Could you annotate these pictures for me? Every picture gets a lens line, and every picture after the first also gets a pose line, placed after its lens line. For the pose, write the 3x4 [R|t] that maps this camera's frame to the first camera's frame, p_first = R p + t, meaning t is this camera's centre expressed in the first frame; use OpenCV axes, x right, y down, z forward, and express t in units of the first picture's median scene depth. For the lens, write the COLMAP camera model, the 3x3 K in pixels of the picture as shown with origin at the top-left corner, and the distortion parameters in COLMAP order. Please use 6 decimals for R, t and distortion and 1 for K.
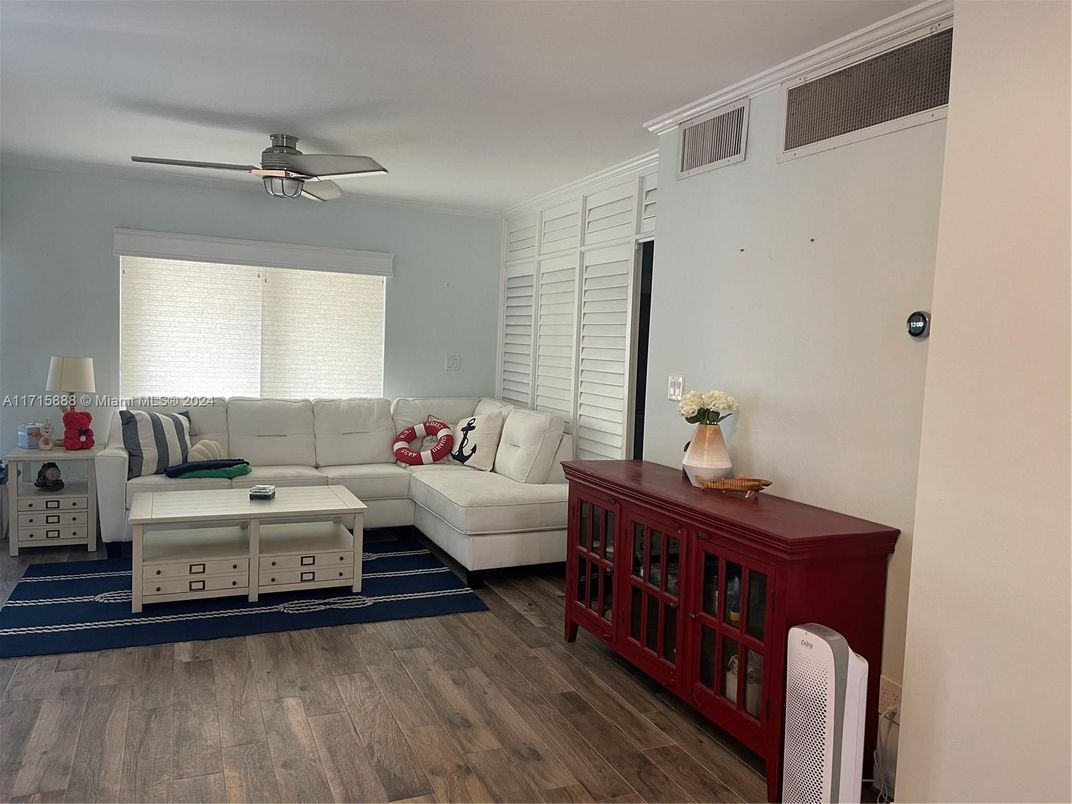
lens RADIAL K [[816.9, 0, 531.0], [0, 816.9, 401.2], [0, 0, 1]] dist [0.050331, -0.025473]
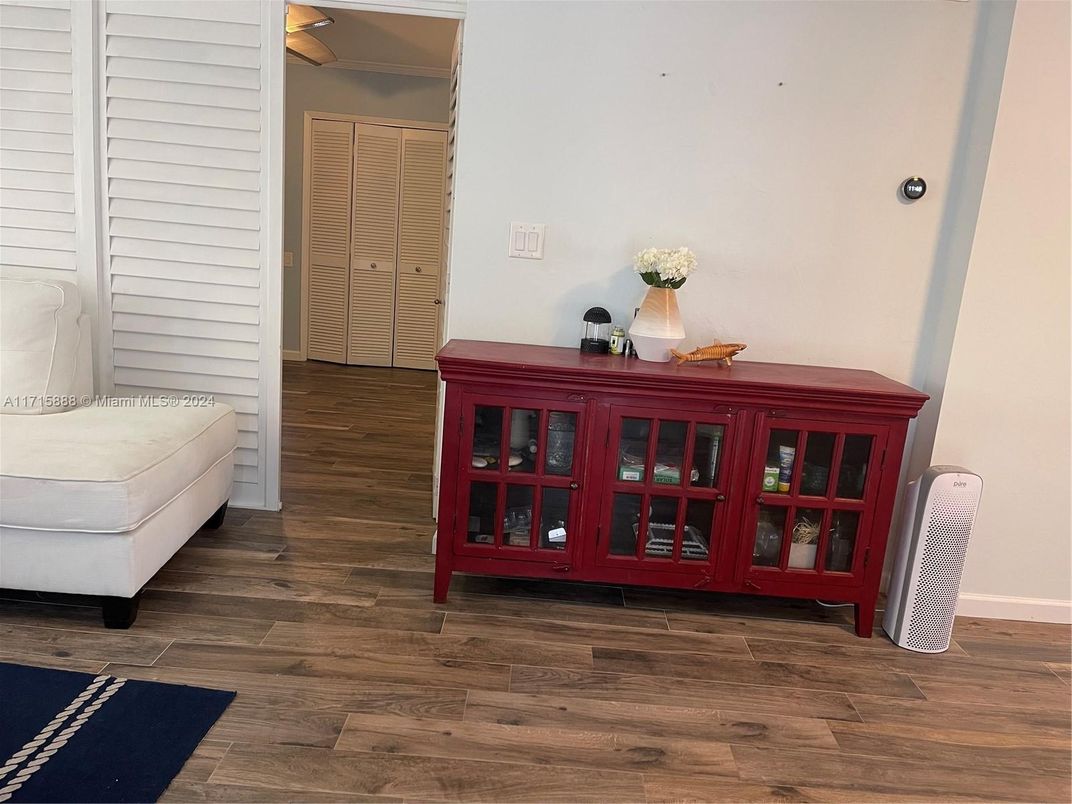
lens RADIAL K [[816.9, 0, 538.7], [0, 816.9, 401.0], [0, 0, 1]] dist [0.050331, -0.025473]
pose [[0.404458, -0.190405, 0.894517, -0.625428], [-0.002125, 0.977889, 0.209113, -0.034661], [-0.914554, -0.086478, 0.395110, 0.778066]]
